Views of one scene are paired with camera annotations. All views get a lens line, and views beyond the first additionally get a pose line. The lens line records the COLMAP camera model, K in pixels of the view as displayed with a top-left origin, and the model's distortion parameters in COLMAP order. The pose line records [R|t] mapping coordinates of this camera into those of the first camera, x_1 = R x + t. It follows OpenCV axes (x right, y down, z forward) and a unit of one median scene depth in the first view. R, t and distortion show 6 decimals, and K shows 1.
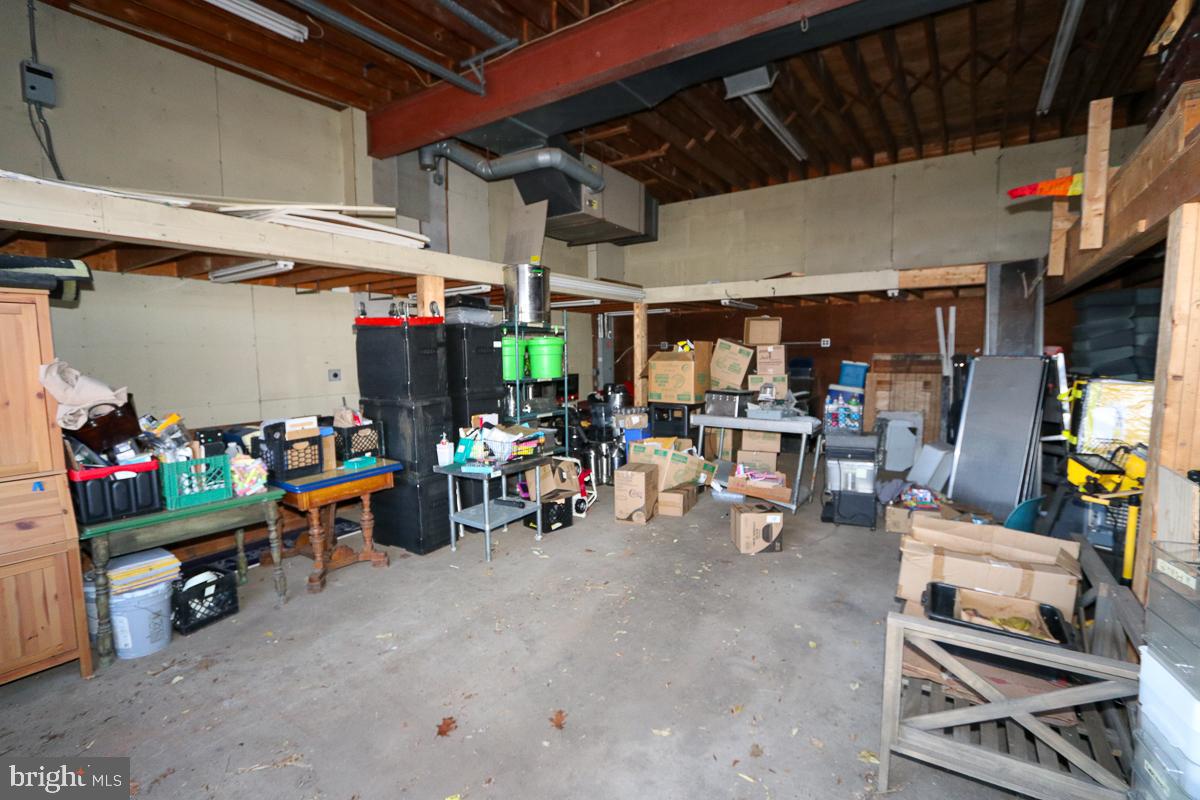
lens RADIAL K [[552.2, 0, 589.1], [0, 552.2, 403.7], [0, 0, 1]] dist [-0.018382, 0.003325]
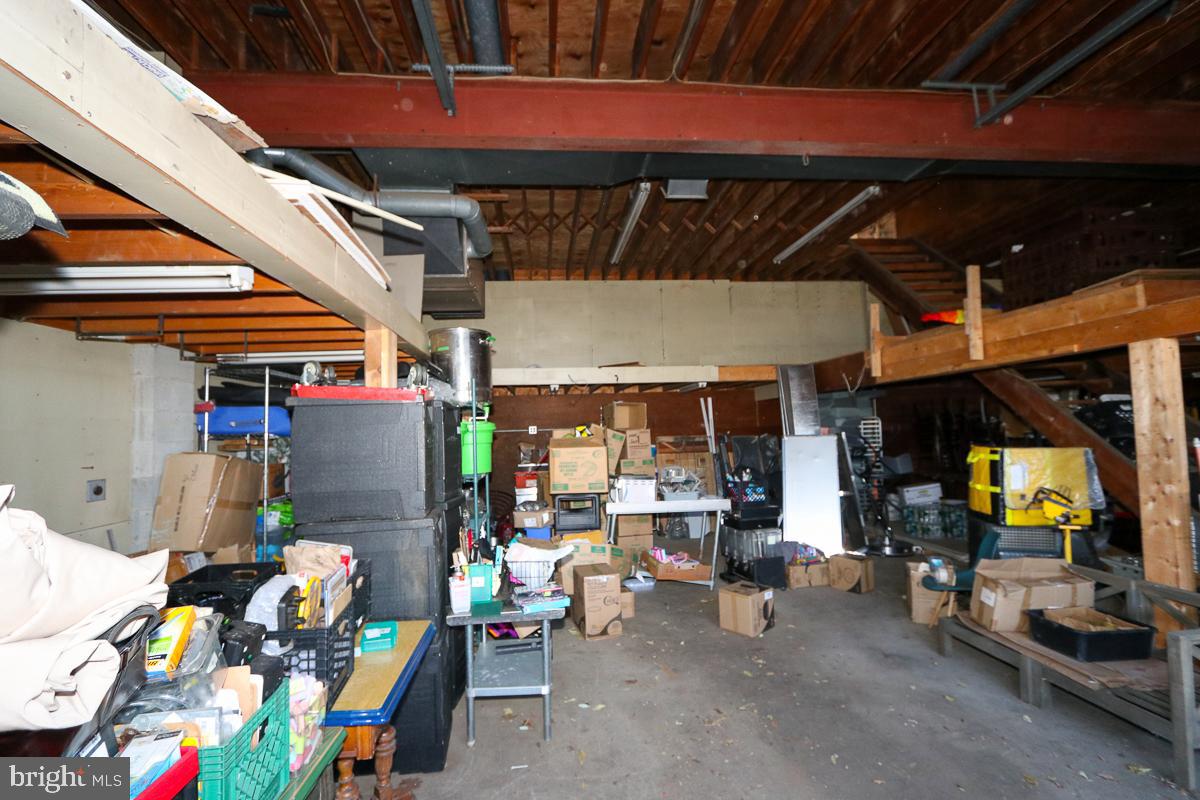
lens RADIAL K [[552.2, 0, 593.9], [0, 552.2, 403.6], [0, 0, 1]] dist [-0.018382, 0.003325]
pose [[0.769601, 0.021516, 0.638162, -0.457128], [0.080536, 0.988180, -0.130440, -0.029026], [-0.633426, 0.151782, 0.758771, 0.292755]]
